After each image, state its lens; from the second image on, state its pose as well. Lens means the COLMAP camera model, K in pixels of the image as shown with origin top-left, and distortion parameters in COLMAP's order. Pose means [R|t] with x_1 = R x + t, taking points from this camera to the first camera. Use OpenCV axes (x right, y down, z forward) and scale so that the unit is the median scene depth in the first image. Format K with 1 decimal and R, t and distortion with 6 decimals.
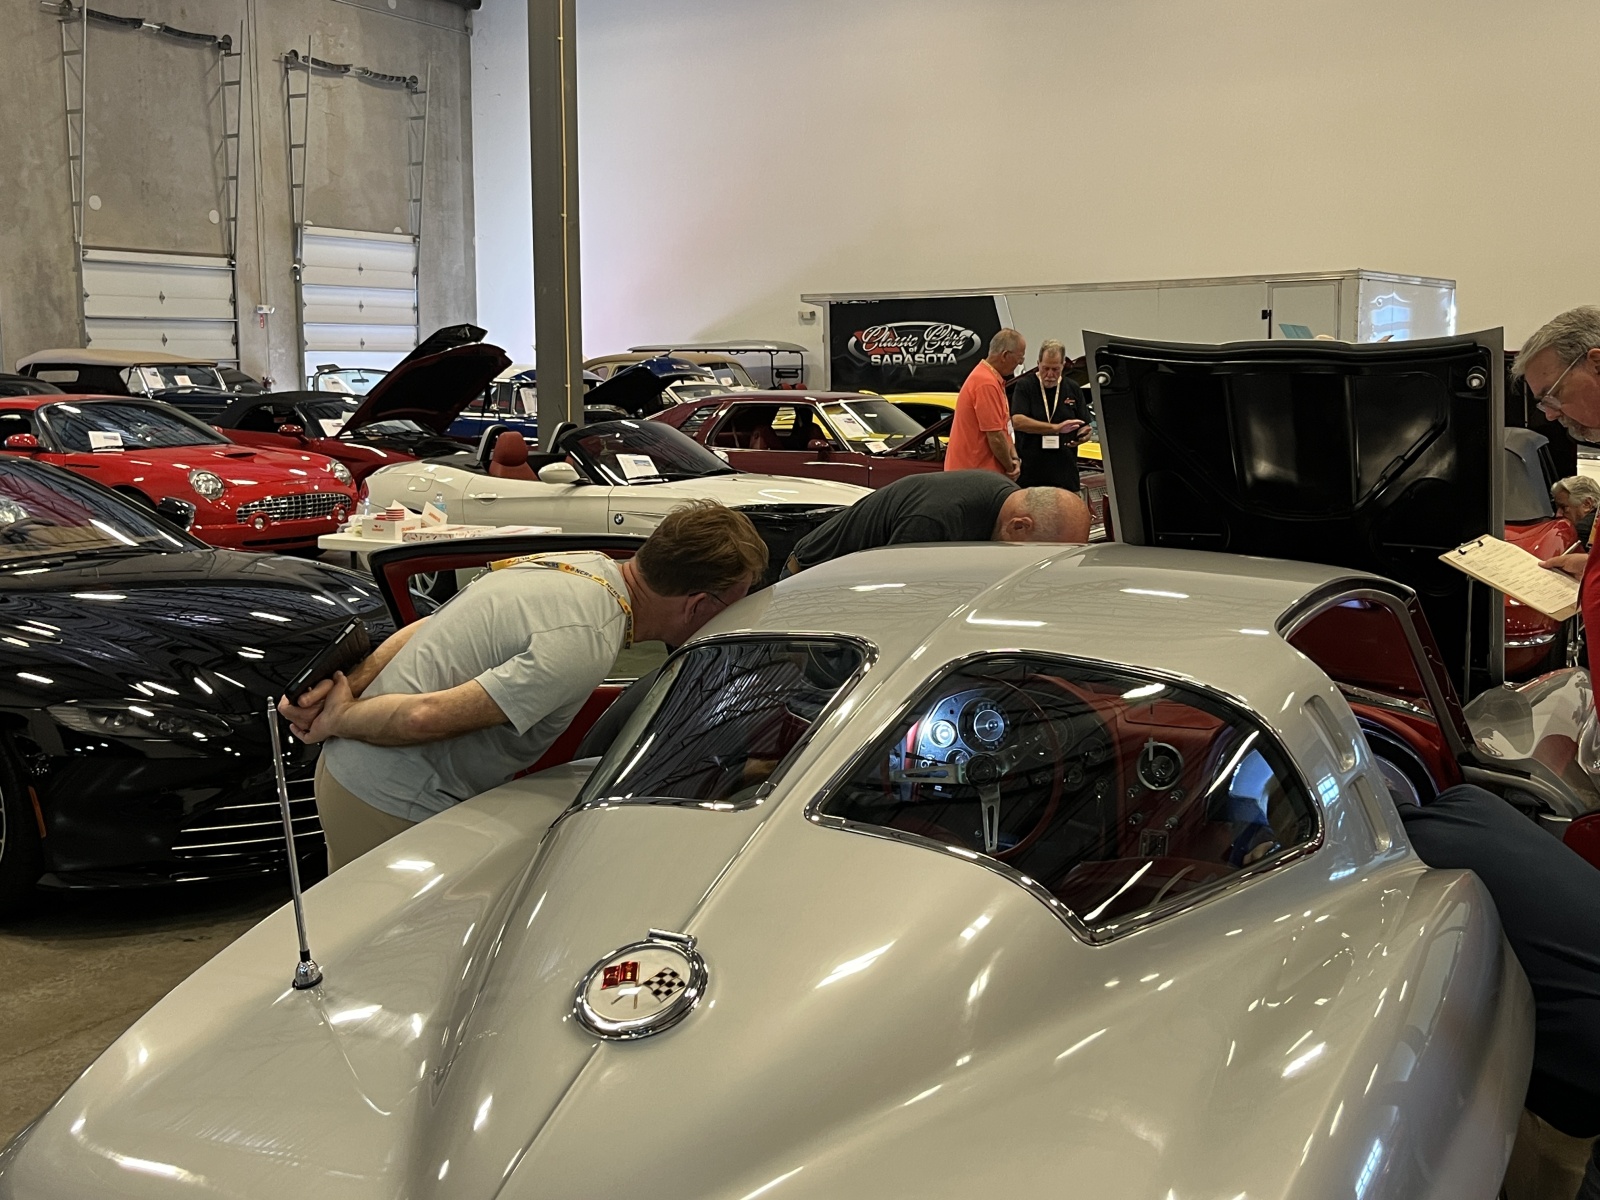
lens RADIAL K [[1667.5, 0, 819.4], [0, 1667.5, 570.7], [0, 0, 1]] dist [0.024587, 0.000000]
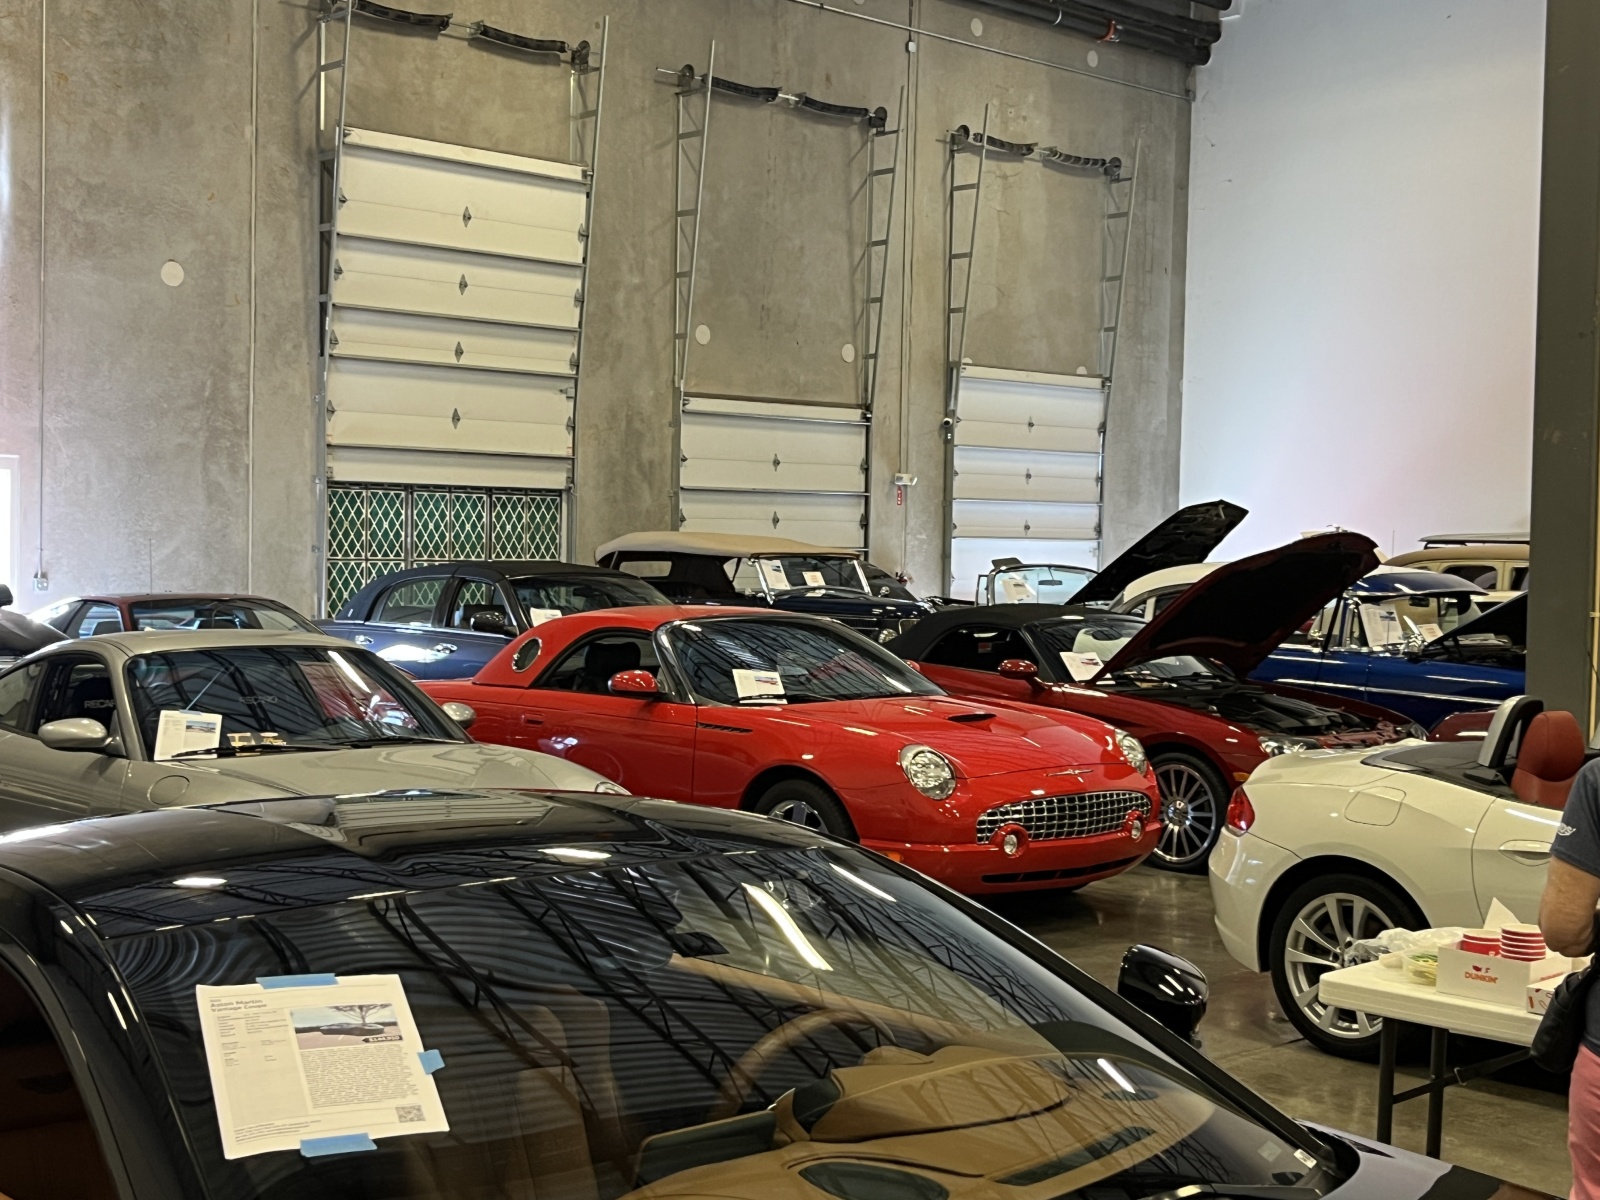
lens RADIAL K [[2103.2, 0, 801.7], [0, 2103.2, 608.3], [0, 0, 1]] dist [0.026040, 0.000000]
pose [[0.946778, 0.025348, -0.320889, -0.087713], [-0.056493, 0.994506, -0.088125, -0.020407], [0.316893, 0.101563, 0.943008, 0.149325]]
